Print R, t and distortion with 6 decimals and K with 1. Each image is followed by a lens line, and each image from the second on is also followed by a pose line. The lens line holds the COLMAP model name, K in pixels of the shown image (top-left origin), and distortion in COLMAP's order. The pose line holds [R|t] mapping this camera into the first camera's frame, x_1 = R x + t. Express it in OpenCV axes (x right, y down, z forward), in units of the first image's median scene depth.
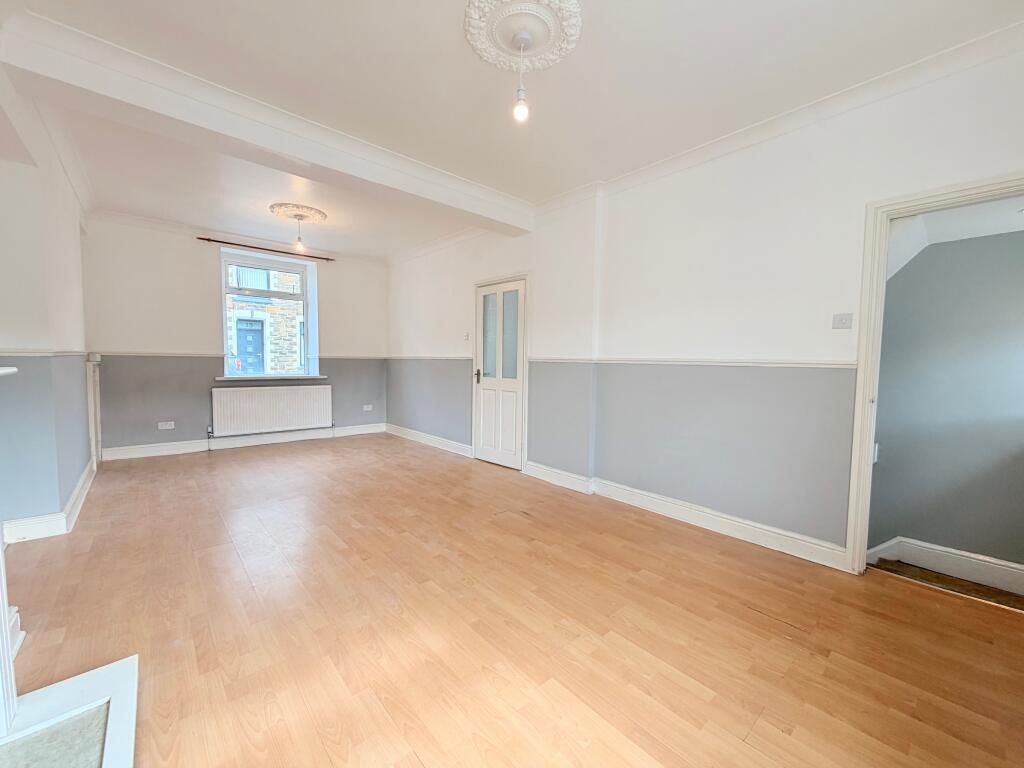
lens RADIAL K [[407.9, 0, 508.2], [0, 407.9, 382.9], [0, 0, 1]] dist [-0.002709, -0.000103]
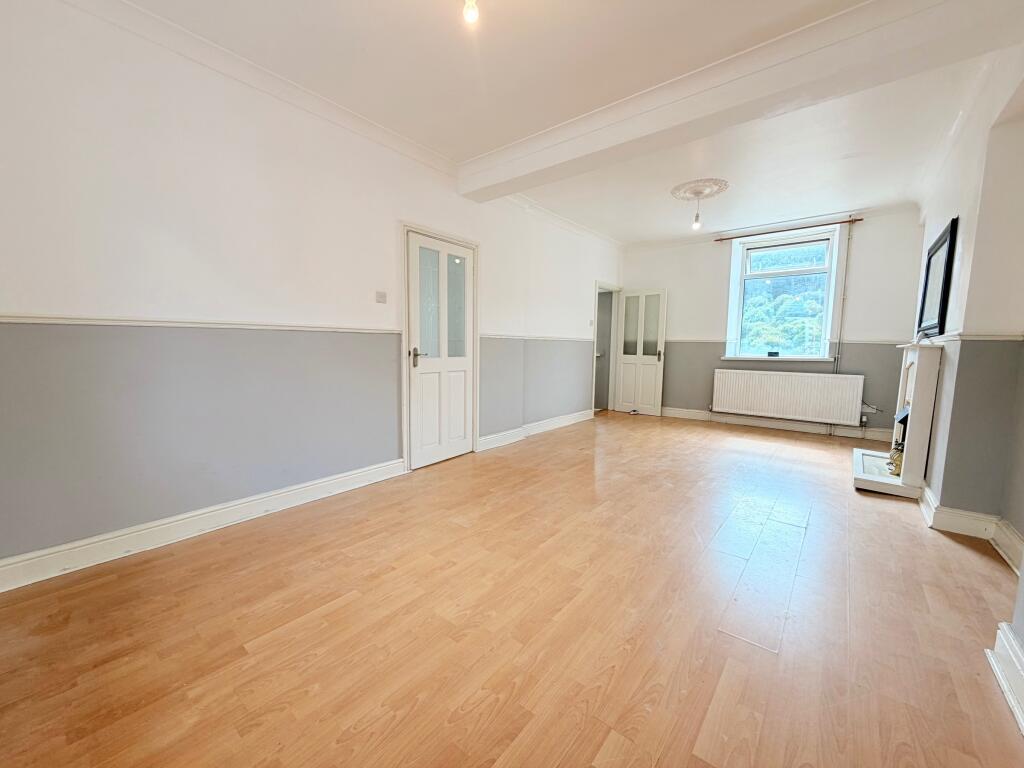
lens RADIAL K [[407.9, 0, 507.2], [0, 407.9, 387.7], [0, 0, 1]] dist [-0.002709, -0.000103]
pose [[-0.162747, -0.120688, 0.979259, -0.929943], [0.037600, 0.991011, 0.128385, -0.056422], [-0.985951, 0.057715, -0.156747, 1.083901]]
